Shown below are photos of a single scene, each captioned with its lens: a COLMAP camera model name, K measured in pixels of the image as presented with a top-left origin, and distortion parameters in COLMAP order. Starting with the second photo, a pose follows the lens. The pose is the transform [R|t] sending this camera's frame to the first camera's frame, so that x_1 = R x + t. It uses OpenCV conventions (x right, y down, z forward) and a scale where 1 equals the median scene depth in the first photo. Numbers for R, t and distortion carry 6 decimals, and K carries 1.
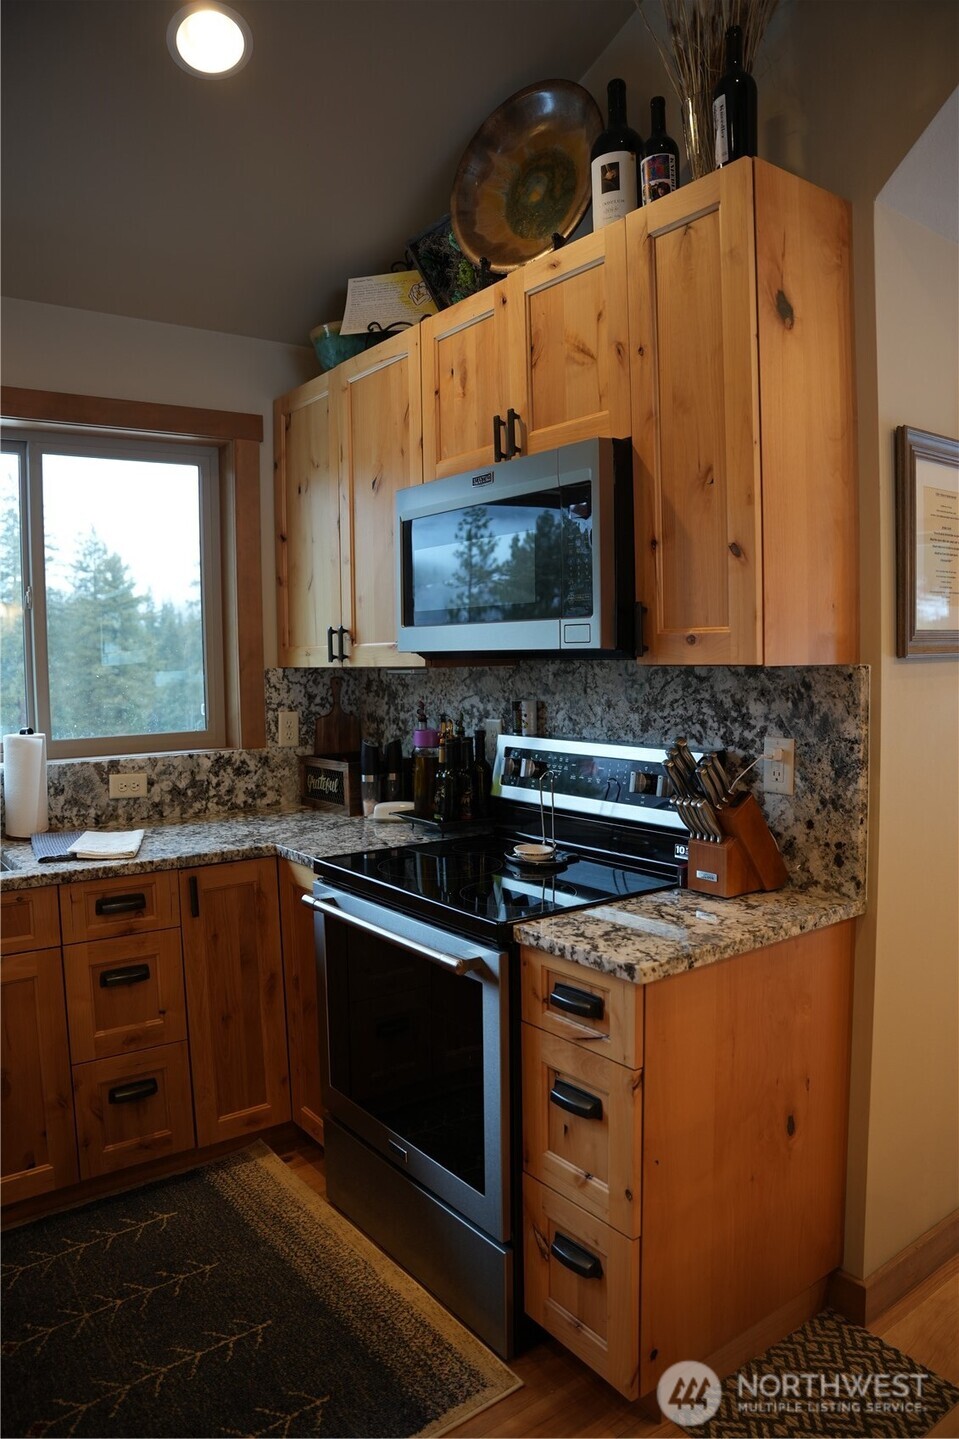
lens RADIAL K [[977.9, 0, 479.5], [0, 977.9, 719.5], [0, 0, 1]] dist [-0.176098, 0.128176]
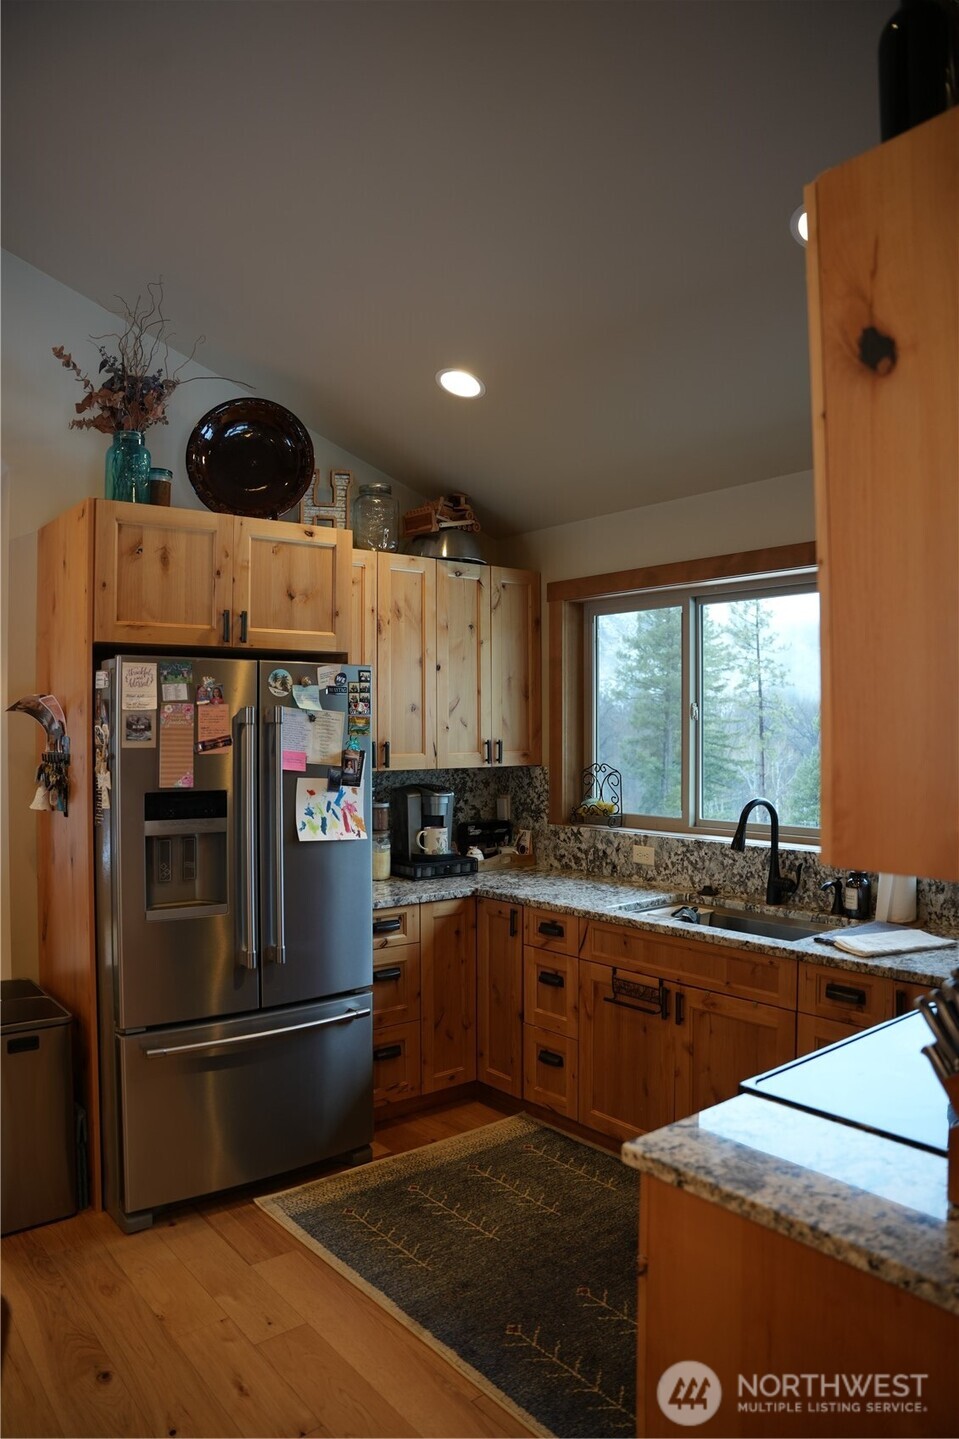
lens RADIAL K [[977.9, 0, 479.5], [0, 977.9, 719.5], [0, 0, 1]] dist [-0.176098, 0.128176]
pose [[0.042245, 0.010330, -0.999054, 0.655215], [-0.061512, 0.998076, 0.007719, -0.102208], [0.997212, 0.061128, 0.042799, 0.458290]]
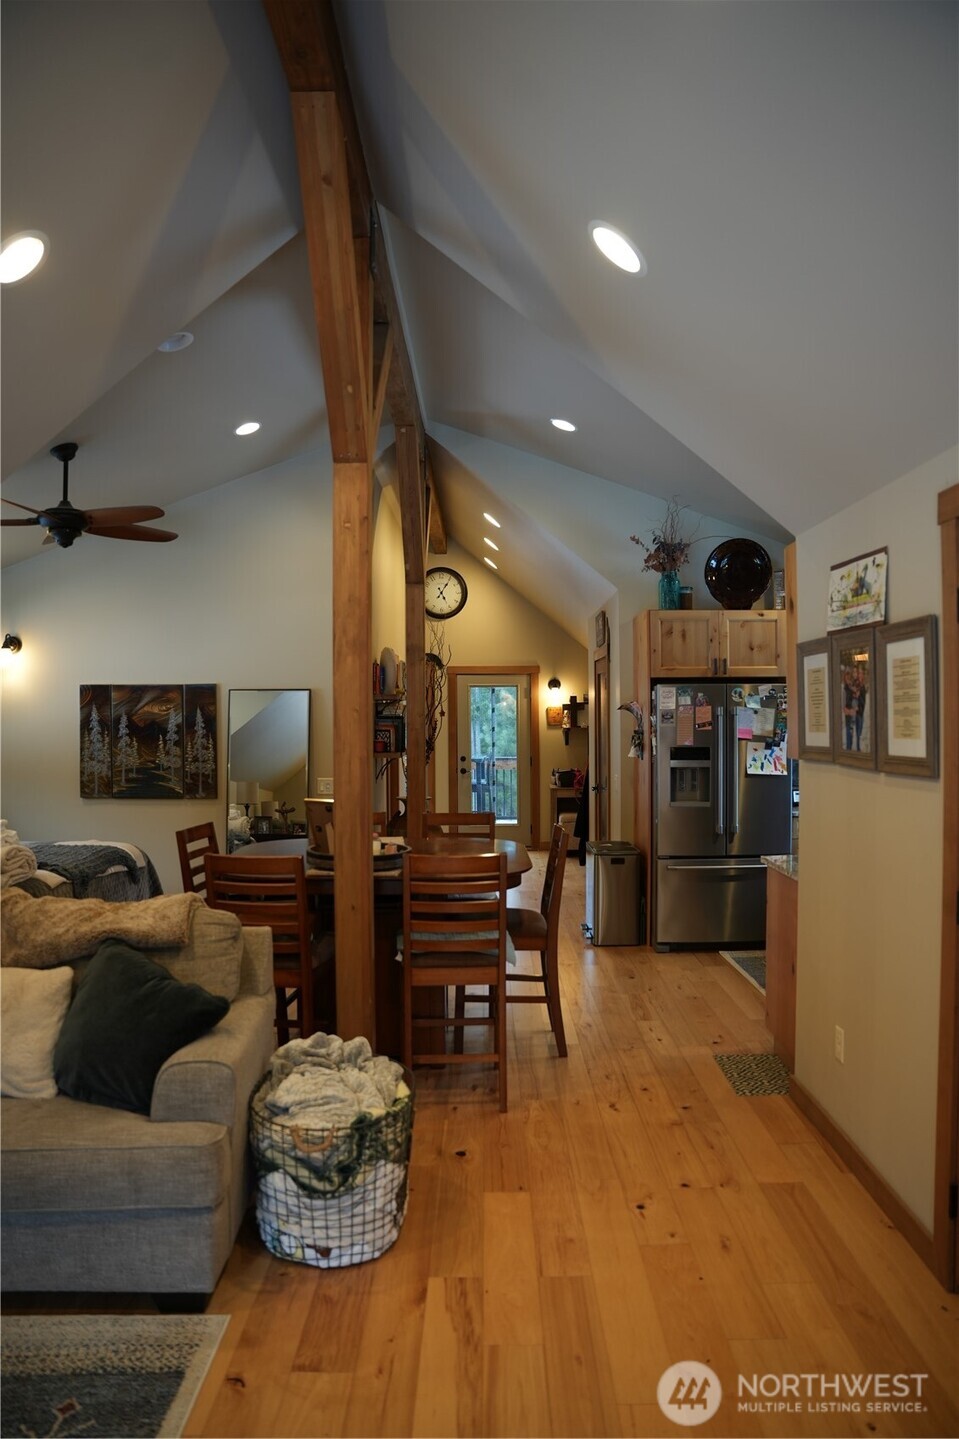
lens RADIAL K [[977.9, 0, 479.5], [0, 977.9, 719.5], [0, 0, 1]] dist [-0.176098, 0.128176]
pose [[-0.598593, 0.022162, -0.800746, 1.770235], [-0.033512, 0.998049, 0.052675, -0.167154], [0.800352, 0.058365, -0.596683, 1.190983]]
